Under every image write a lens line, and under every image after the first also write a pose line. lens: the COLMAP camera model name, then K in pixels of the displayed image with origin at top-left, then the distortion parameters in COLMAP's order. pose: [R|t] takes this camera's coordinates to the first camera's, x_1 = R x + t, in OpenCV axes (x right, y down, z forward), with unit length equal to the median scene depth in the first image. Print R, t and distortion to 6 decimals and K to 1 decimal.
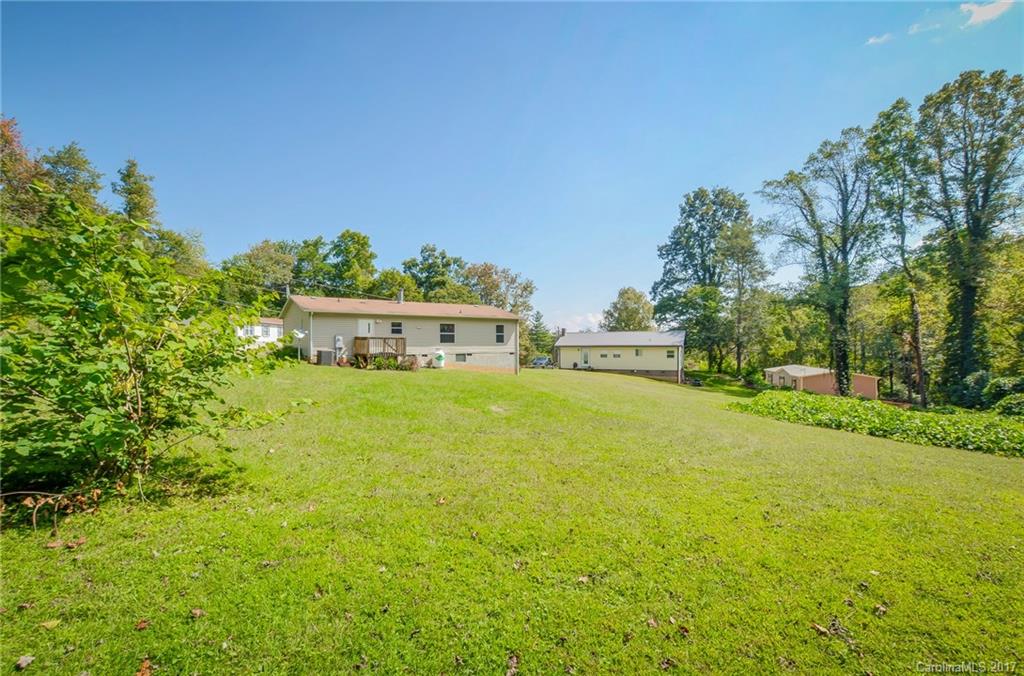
lens RADIAL K [[457.5, 0, 512.8], [0, 457.5, 340.6], [0, 0, 1]] dist [-0.016752, 0.005192]
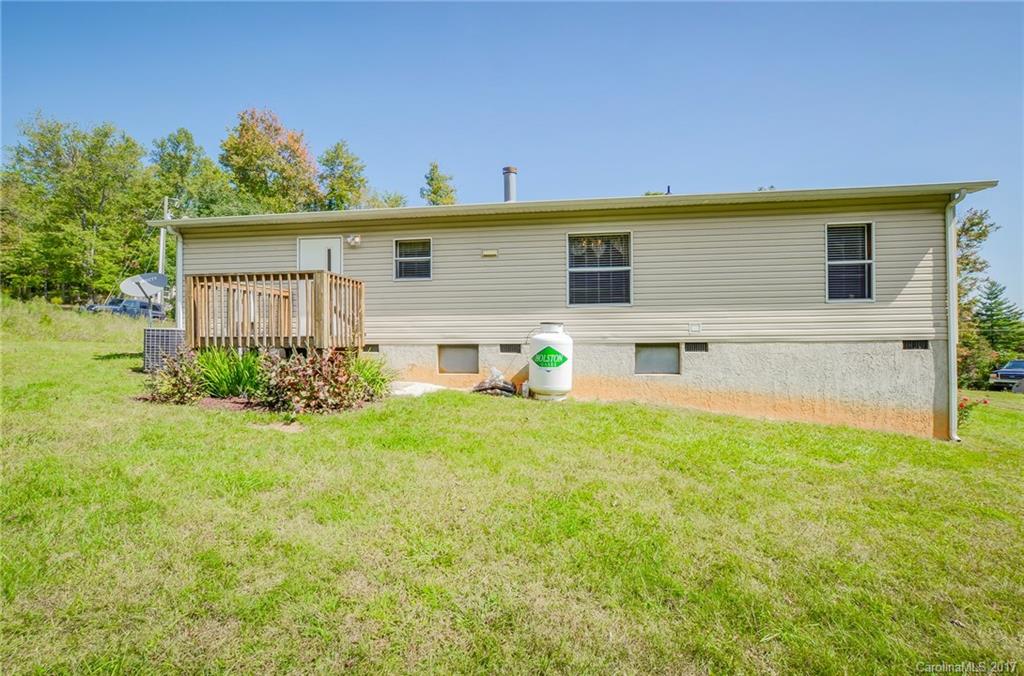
lens RADIAL K [[457.5, 0, 504.3], [0, 457.5, 342.9], [0, 0, 1]] dist [-0.016752, 0.005192]
pose [[0.722781, -0.004117, -0.691065, 0.005111], [0.010786, 0.999928, 0.005325, 0.024689], [0.690993, -0.011303, 0.722773, 0.703736]]
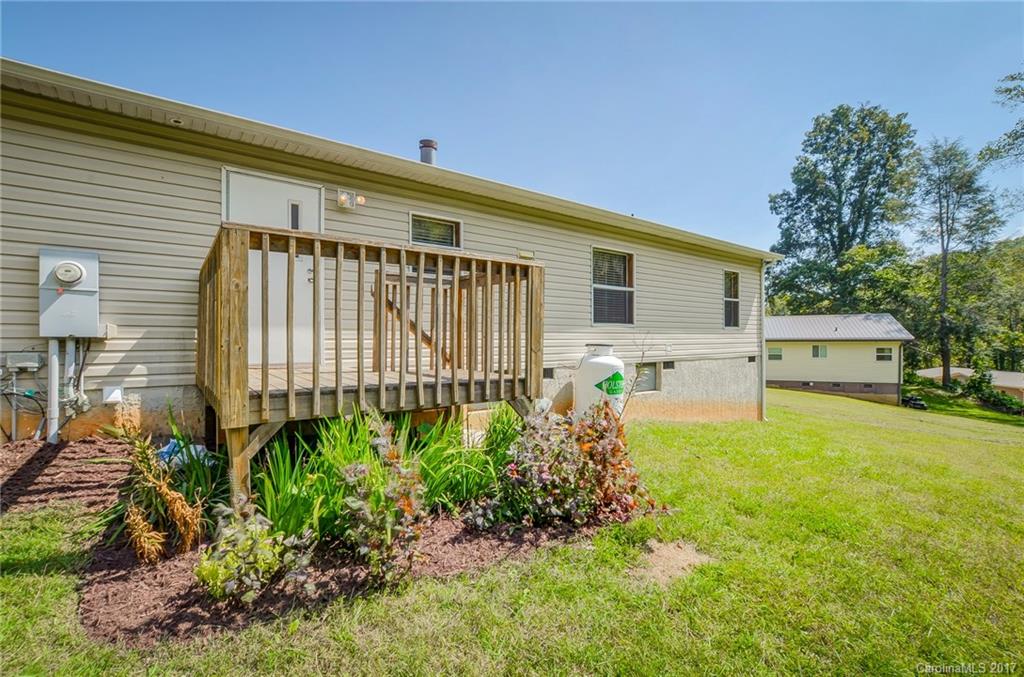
lens RADIAL K [[457.5, 0, 506.7], [0, 457.5, 339.9], [0, 0, 1]] dist [-0.016752, 0.005192]
pose [[0.999738, -0.003393, 0.022628, -0.196029], [0.003298, 0.999986, 0.004223, 0.012430], [-0.022642, -0.004147, 0.999735, 0.679068]]
